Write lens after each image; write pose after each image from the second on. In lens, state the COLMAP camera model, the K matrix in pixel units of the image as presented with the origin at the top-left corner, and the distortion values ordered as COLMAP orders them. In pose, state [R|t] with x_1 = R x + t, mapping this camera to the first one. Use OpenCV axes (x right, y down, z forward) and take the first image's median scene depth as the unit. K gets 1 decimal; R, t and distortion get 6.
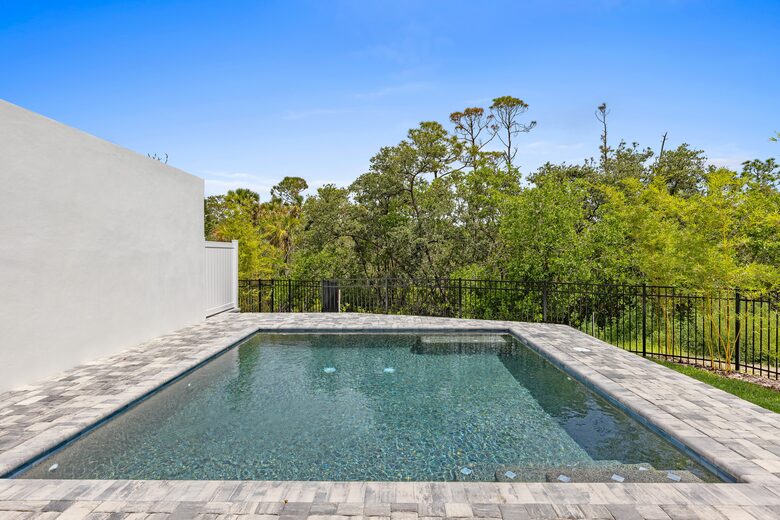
lens RADIAL K [[363.3, 0, 390.3], [0, 363.3, 260.8], [0, 0, 1]] dist [-0.002387, -0.000464]
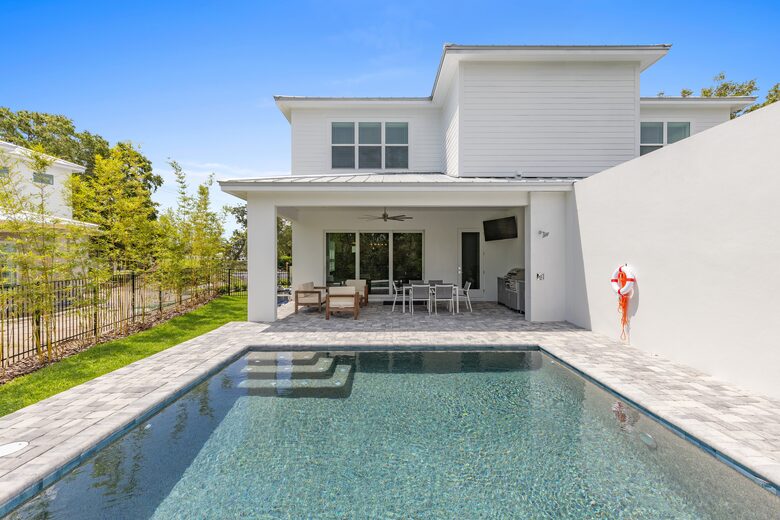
lens RADIAL K [[363.3, 0, 390.2], [0, 363.3, 259.5], [0, 0, 1]] dist [-0.002387, -0.000464]
pose [[-0.999988, 0.003429, -0.003503, -0.005719], [0.003332, 0.999614, 0.027581, -0.015609], [0.003596, 0.027569, -0.999613, 0.691371]]
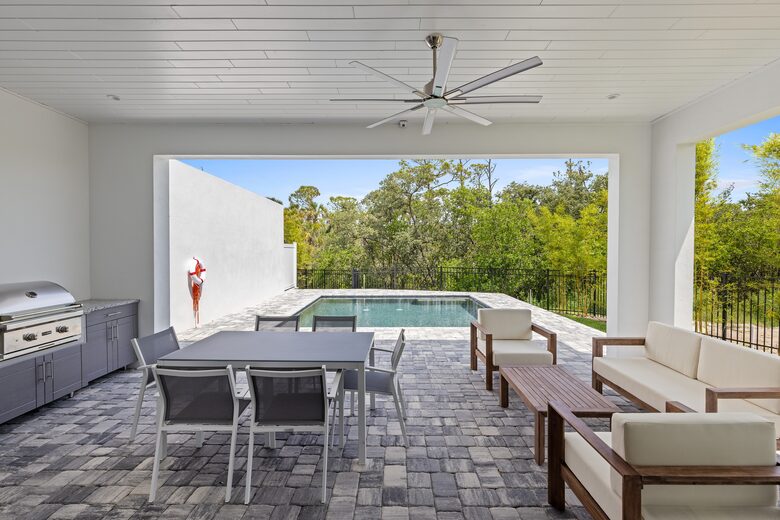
lens RADIAL K [[363.3, 0, 374.6], [0, 363.3, 252.5], [0, 0, 1]] dist [-0.002387, -0.000464]
pose [[0.999545, -0.001336, -0.030144, -0.033112], [0.000880, 0.999885, -0.015121, 0.006132], [0.030161, 0.015087, 0.999431, -0.375401]]
